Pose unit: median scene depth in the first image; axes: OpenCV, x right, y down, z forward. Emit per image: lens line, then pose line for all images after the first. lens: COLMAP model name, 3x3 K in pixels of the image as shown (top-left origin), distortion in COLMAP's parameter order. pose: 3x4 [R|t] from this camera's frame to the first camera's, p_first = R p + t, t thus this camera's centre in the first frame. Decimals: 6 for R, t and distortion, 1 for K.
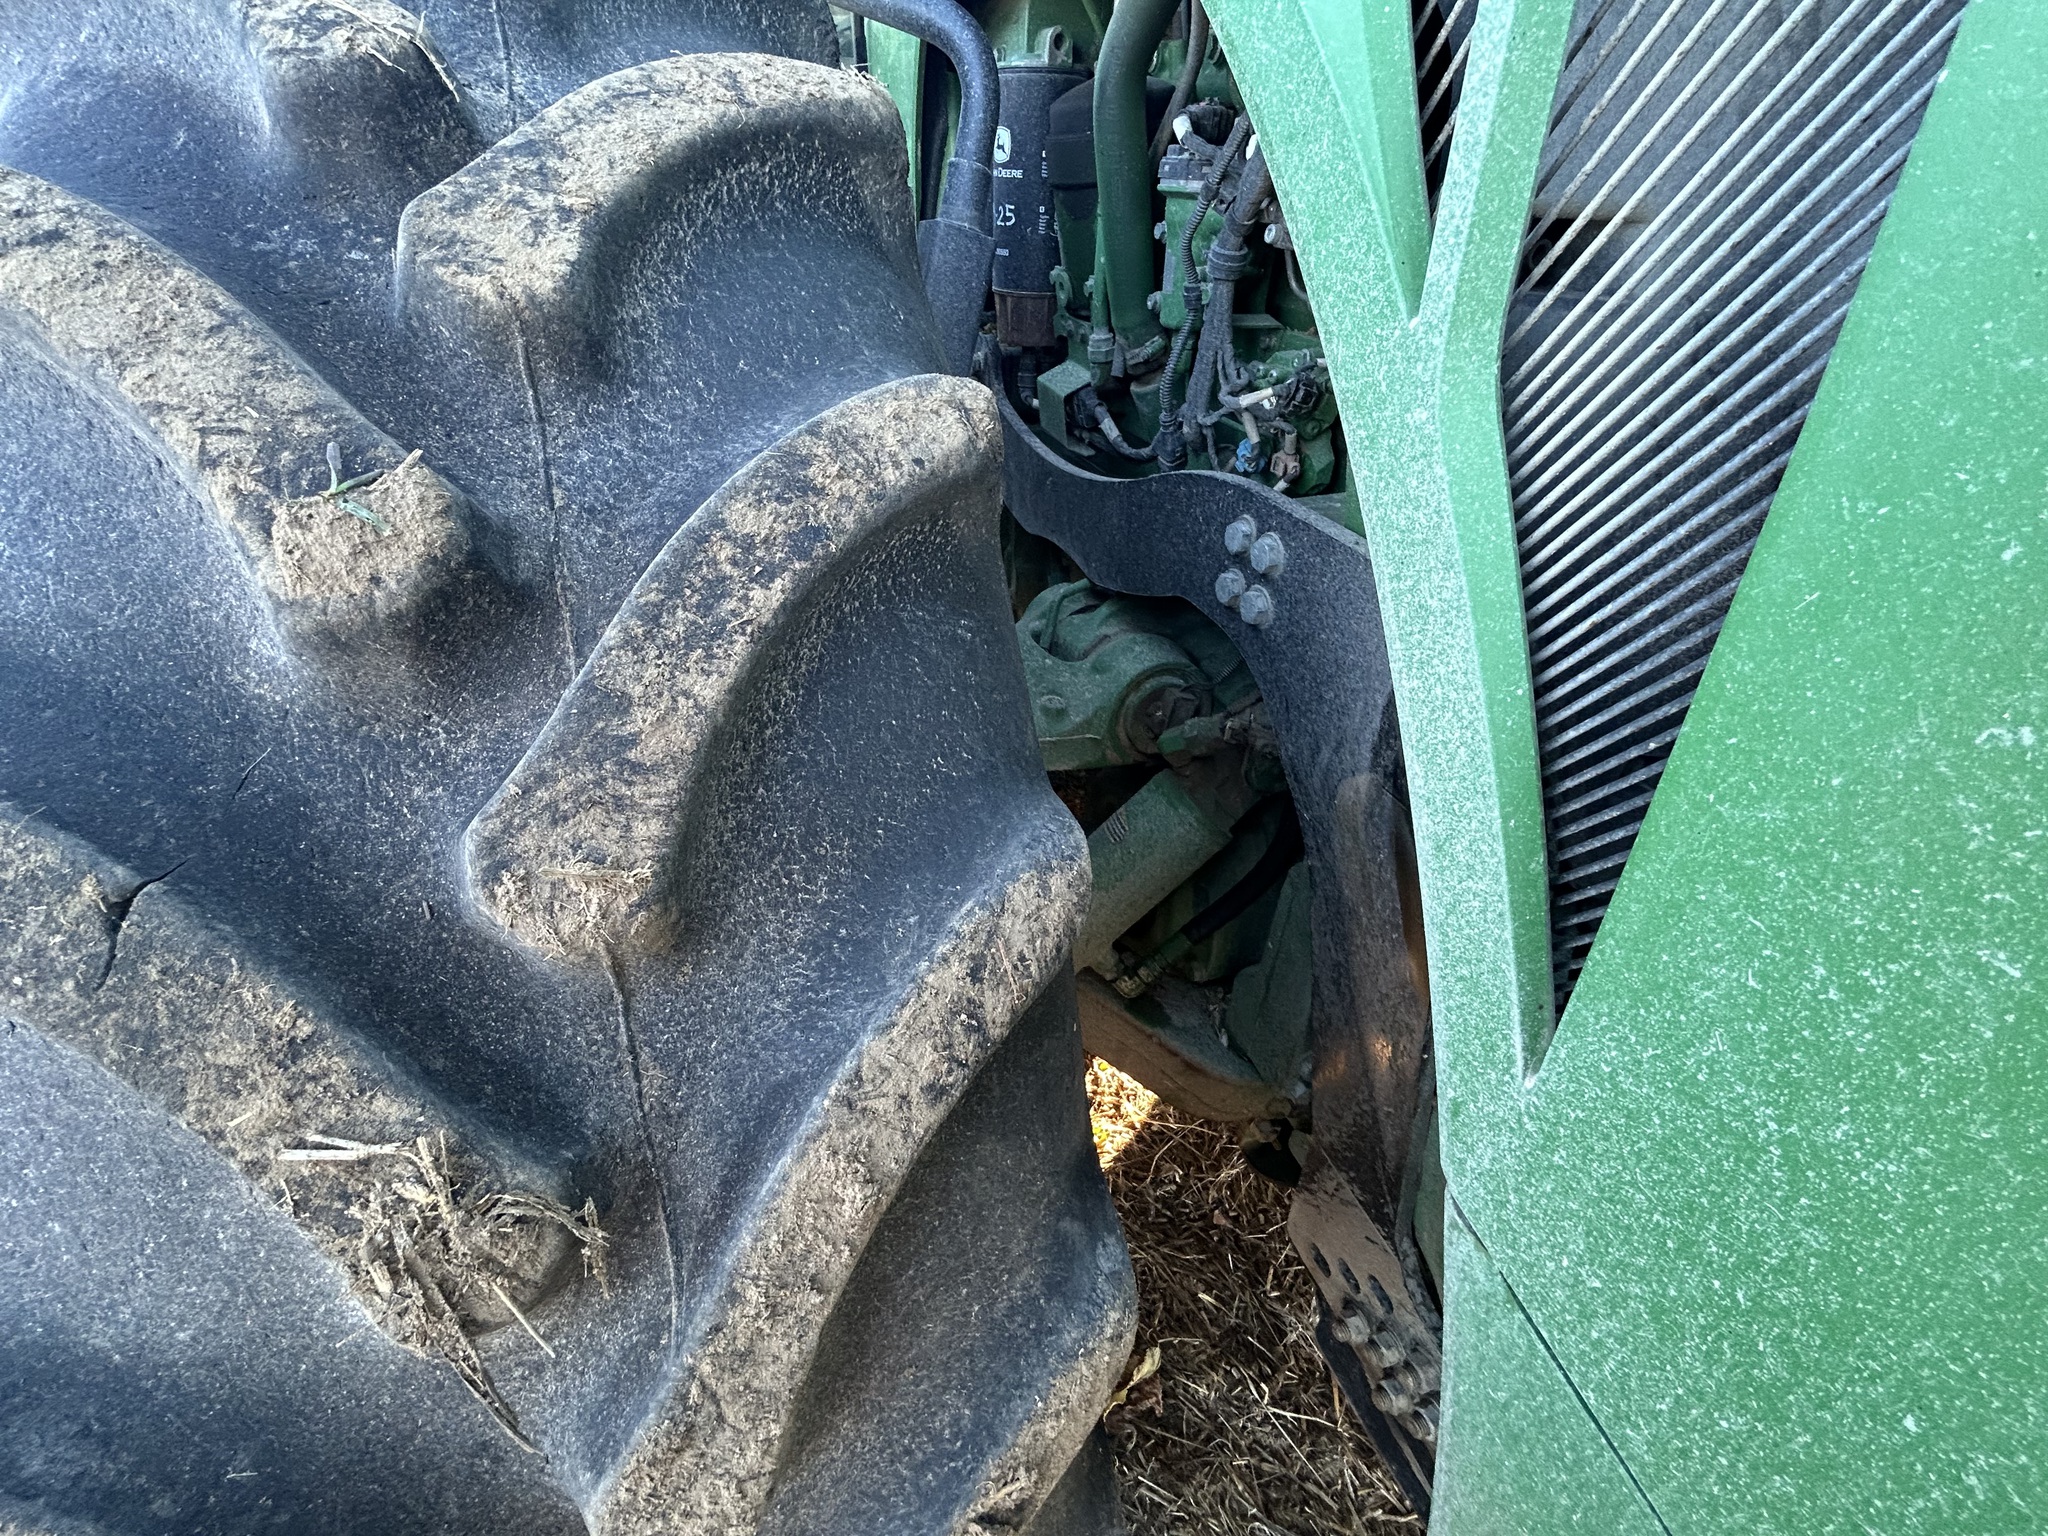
lens RADIAL K [[861.7, 0, 1030.8], [0, 861.7, 765.2], [0, 0, 1]] dist [-0.000018, 0.000005]
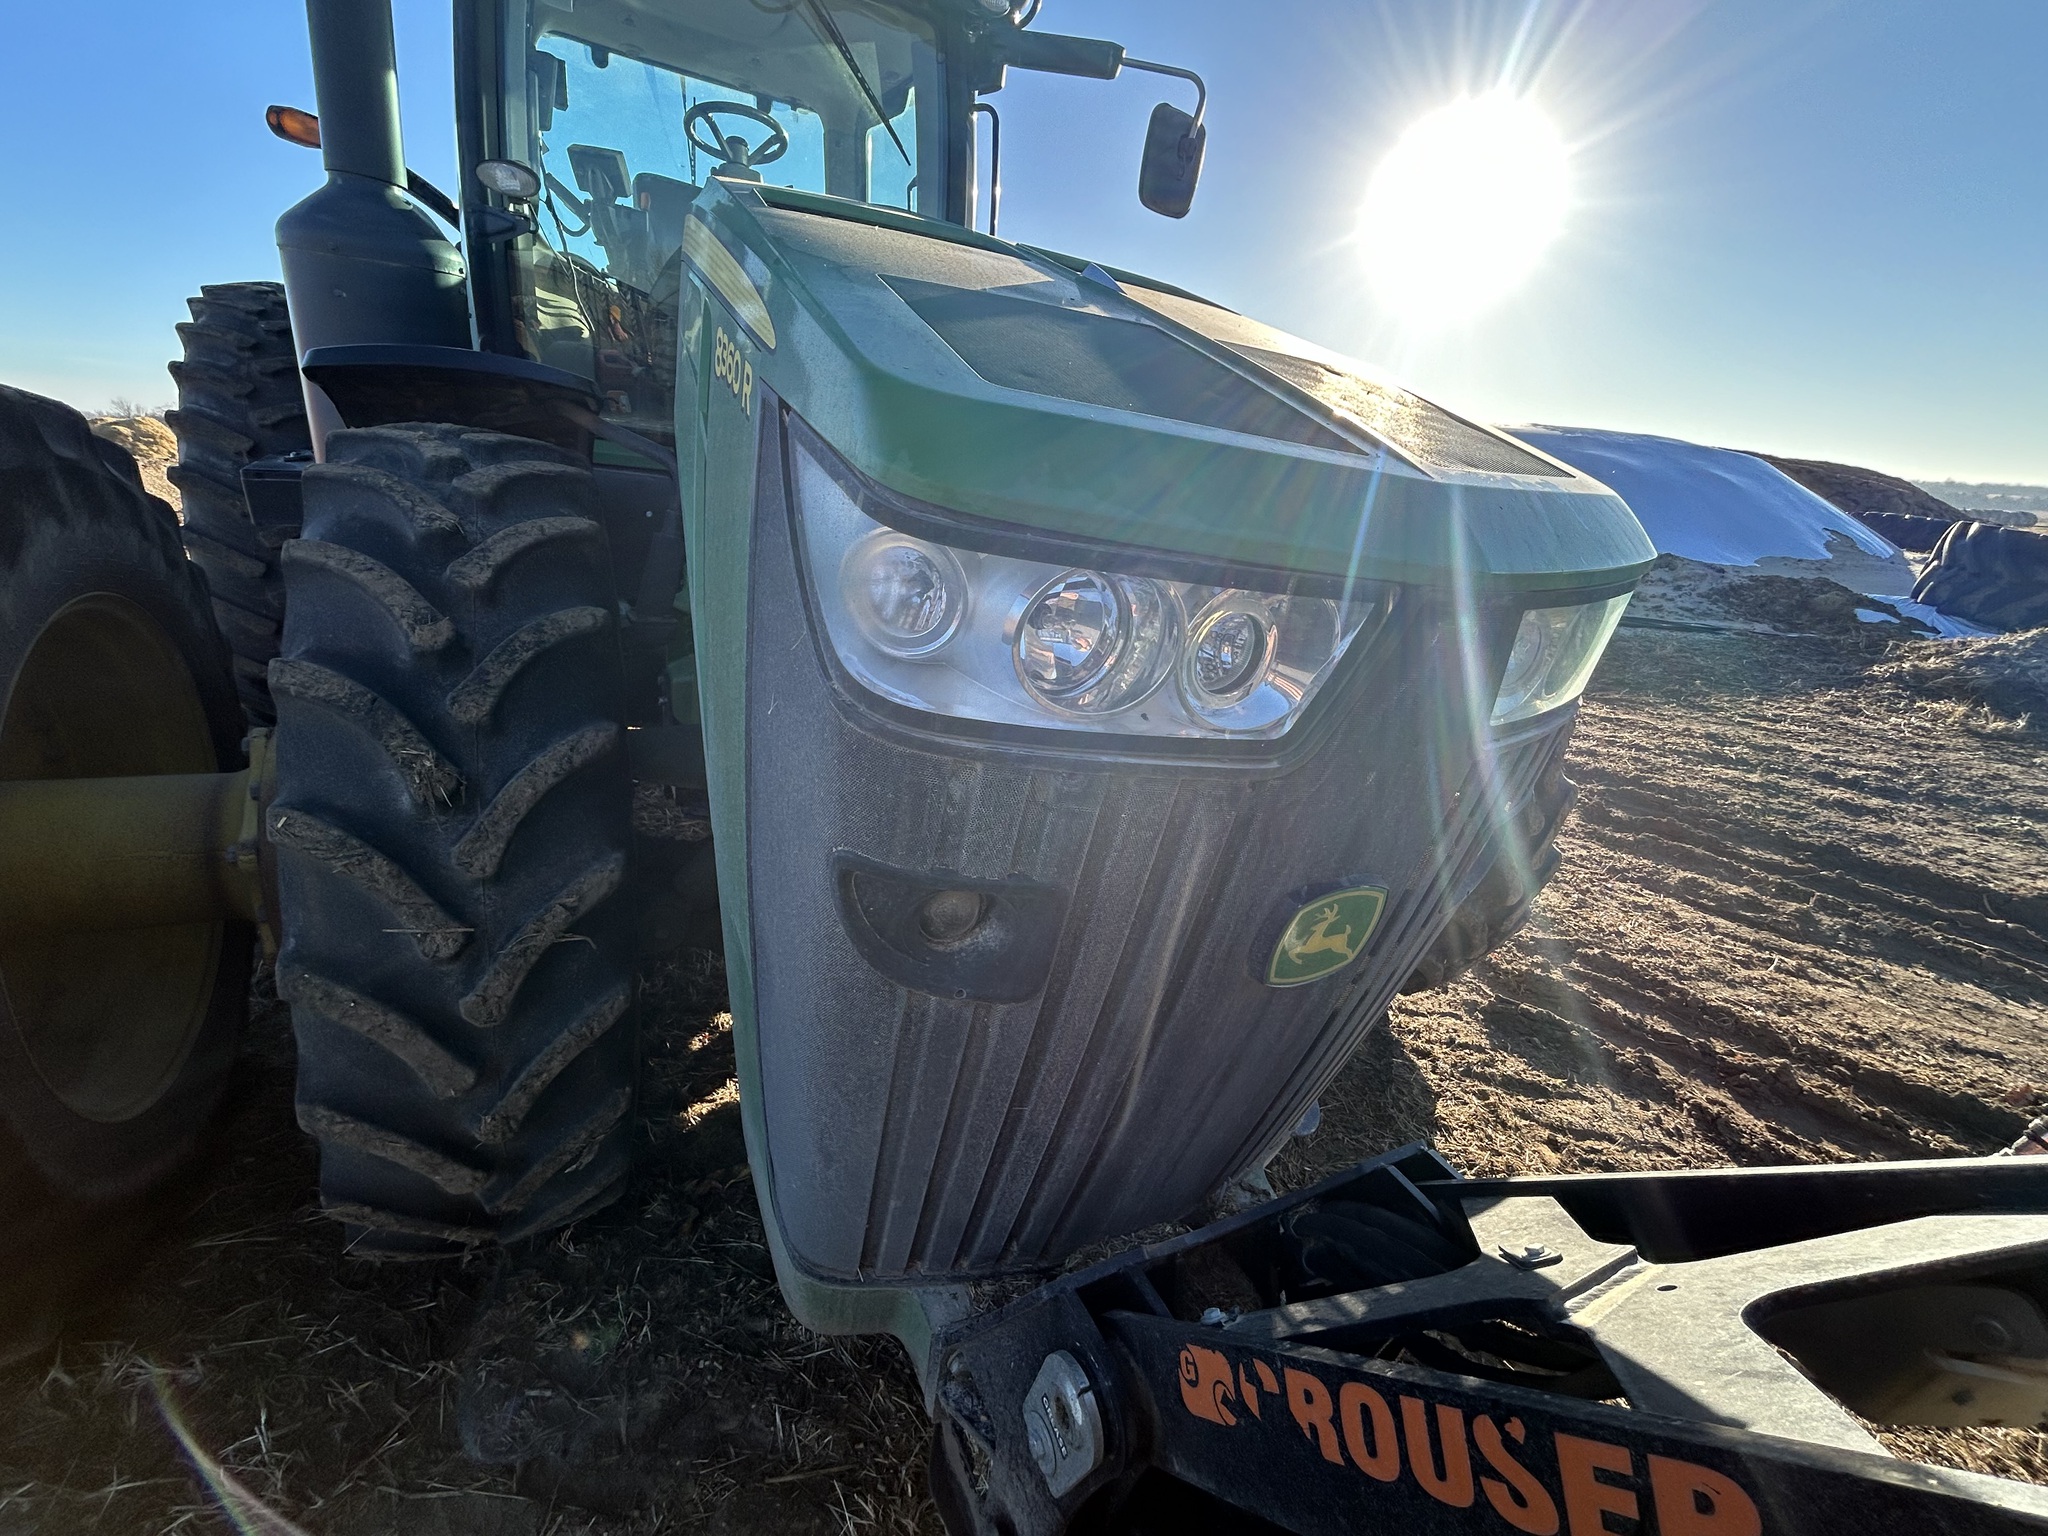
lens RADIAL K [[861.7, 0, 1017.5], [0, 861.7, 765.3], [0, 0, 1]] dist [-0.000018, 0.000005]
pose [[0.989550, 0.042708, 0.137717, 1.554560], [-0.012103, 0.976359, -0.215815, 1.248339], [-0.143678, 0.211893, 0.966674, -3.405087]]
